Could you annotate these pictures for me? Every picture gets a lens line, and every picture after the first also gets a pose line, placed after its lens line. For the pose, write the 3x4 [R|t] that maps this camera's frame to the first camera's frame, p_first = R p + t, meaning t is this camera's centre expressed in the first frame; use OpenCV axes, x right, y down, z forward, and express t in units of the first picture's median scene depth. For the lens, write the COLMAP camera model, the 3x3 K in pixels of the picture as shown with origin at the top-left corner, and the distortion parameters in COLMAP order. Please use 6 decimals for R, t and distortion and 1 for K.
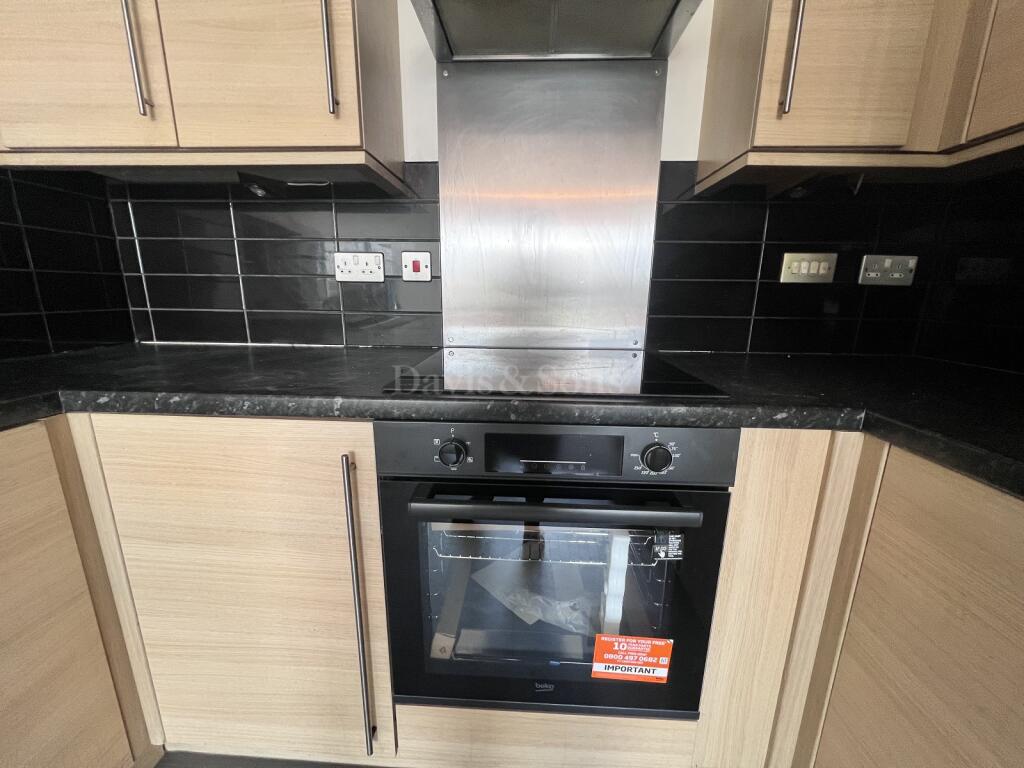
lens RADIAL K [[409.8, 0, 511.3], [0, 409.8, 385.4], [0, 0, 1]] dist [0.001051, 0.000255]
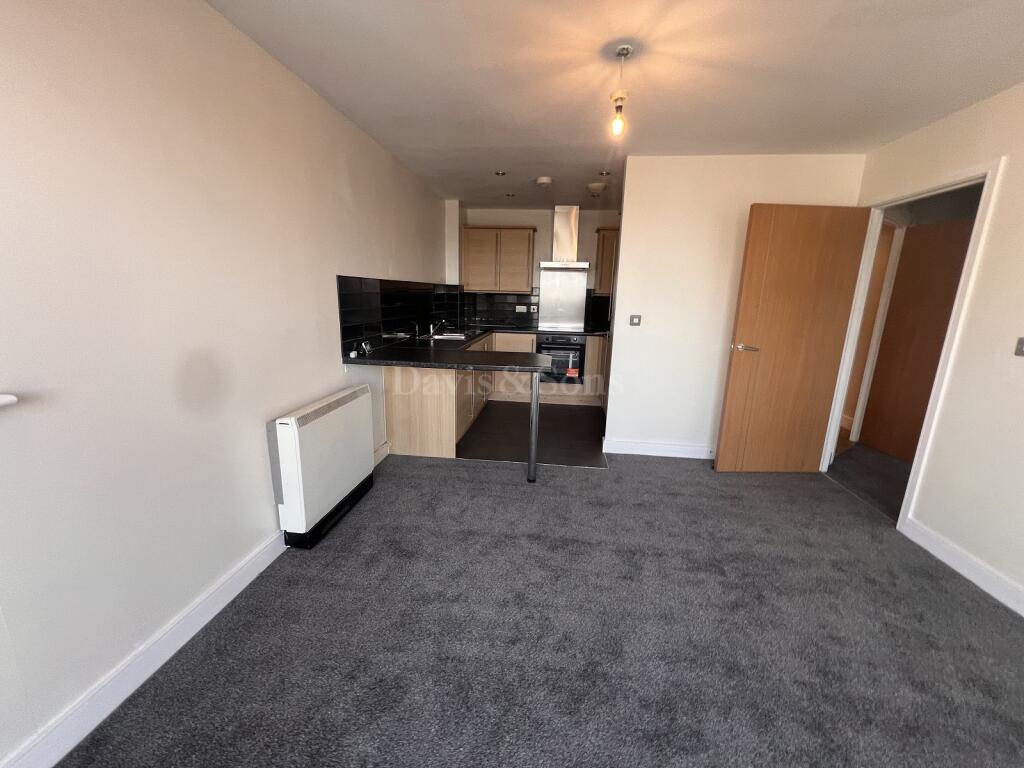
lens RADIAL K [[409.8, 0, 511.8], [0, 409.8, 383.5], [0, 0, 1]] dist [0.001051, 0.000255]
pose [[0.997714, 0.026575, -0.062131, -0.268821], [-0.027158, 0.999595, -0.008551, 0.924961], [0.061878, 0.010219, 0.998031, -5.637289]]
